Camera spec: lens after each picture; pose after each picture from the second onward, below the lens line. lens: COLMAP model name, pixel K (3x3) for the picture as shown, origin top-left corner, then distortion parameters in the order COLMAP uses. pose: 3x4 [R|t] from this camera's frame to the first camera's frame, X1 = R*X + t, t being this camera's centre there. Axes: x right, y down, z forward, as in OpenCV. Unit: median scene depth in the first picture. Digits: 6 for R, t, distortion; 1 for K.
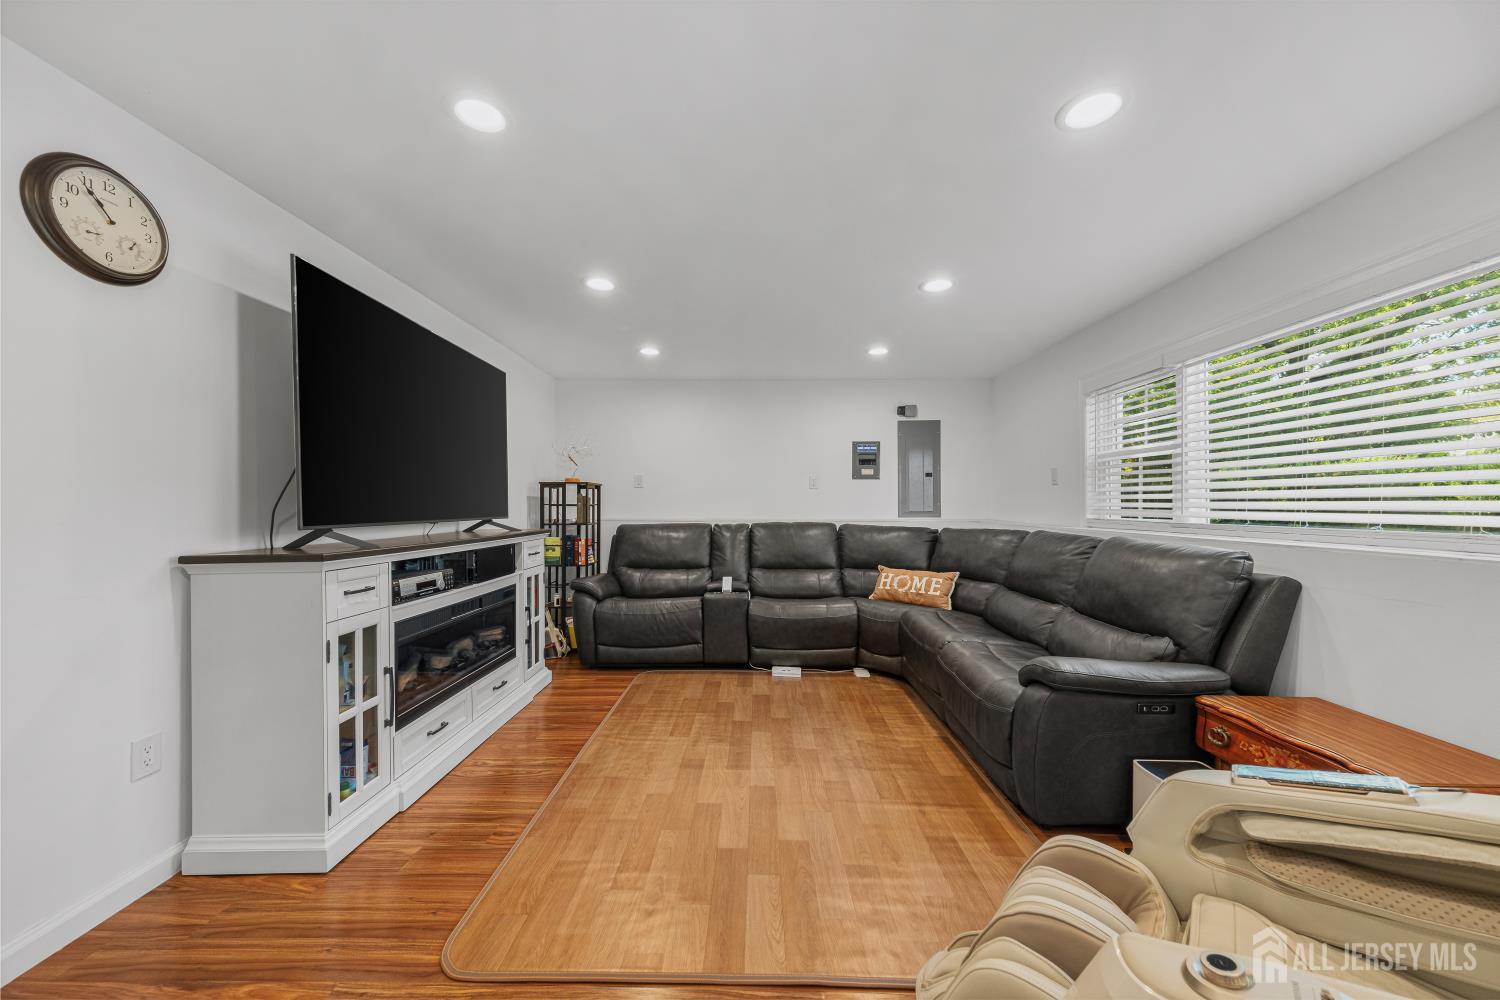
lens RADIAL K [[547.3, 0, 747.6], [0, 547.3, 504.5], [0, 0, 1]] dist [0.003356, 0.000122]
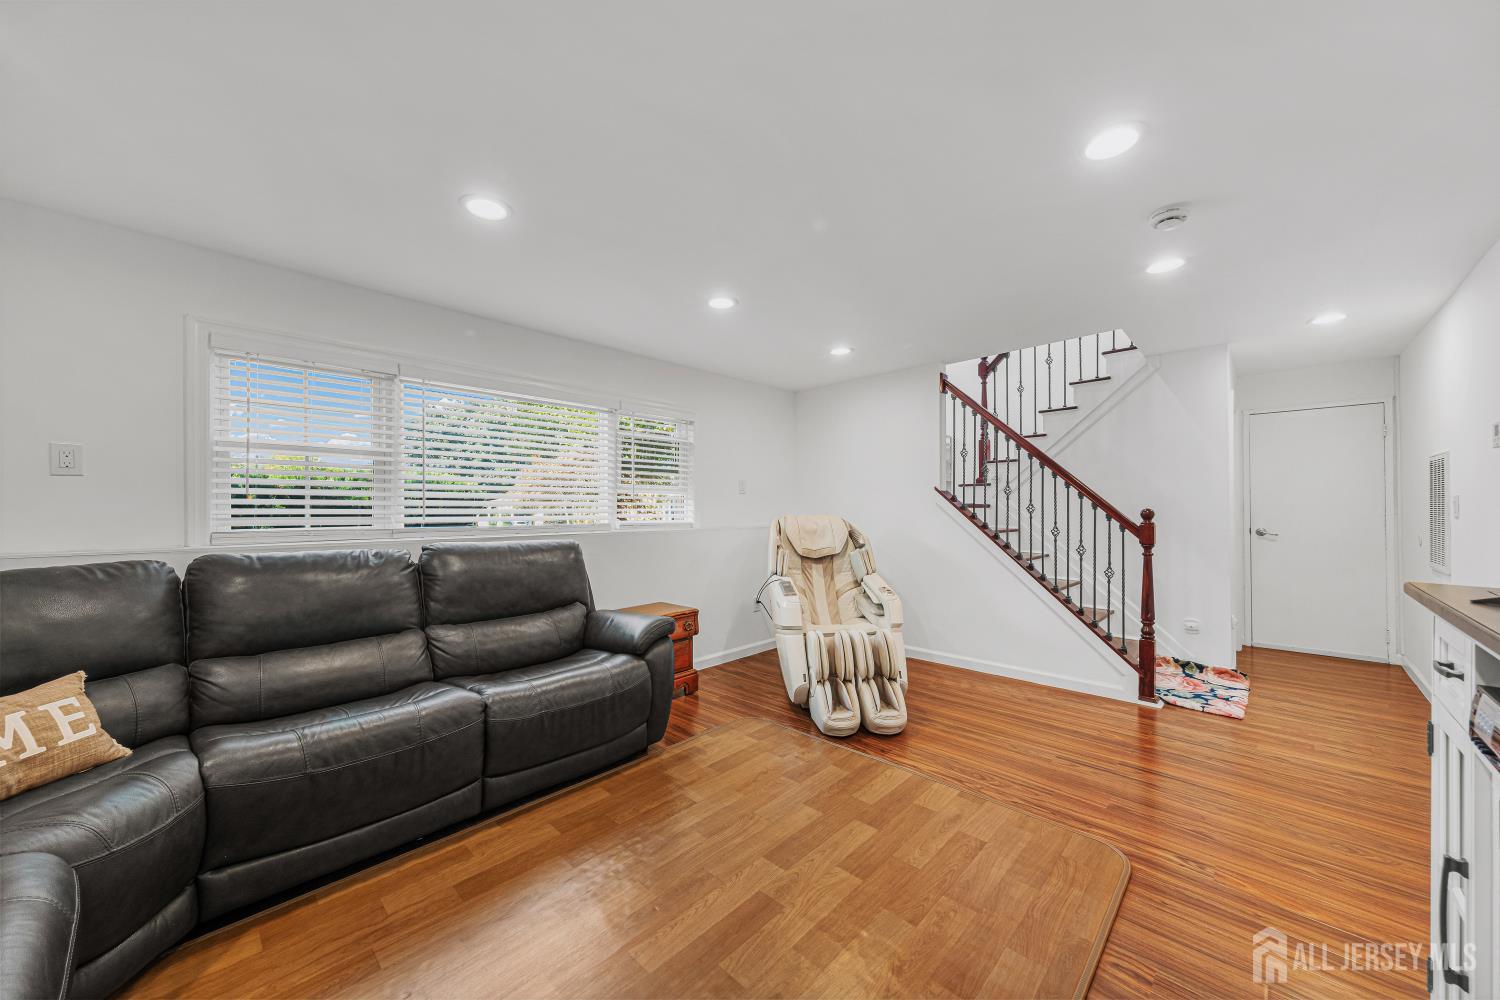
lens RADIAL K [[547.3, 0, 737.7], [0, 547.3, 502.4], [0, 0, 1]] dist [0.003356, 0.000122]
pose [[-0.727621, 0.005043, 0.685961, -0.373520], [0.003588, 0.999987, -0.003546, -0.009325], [-0.685970, -0.000119, -0.727630, 1.241321]]
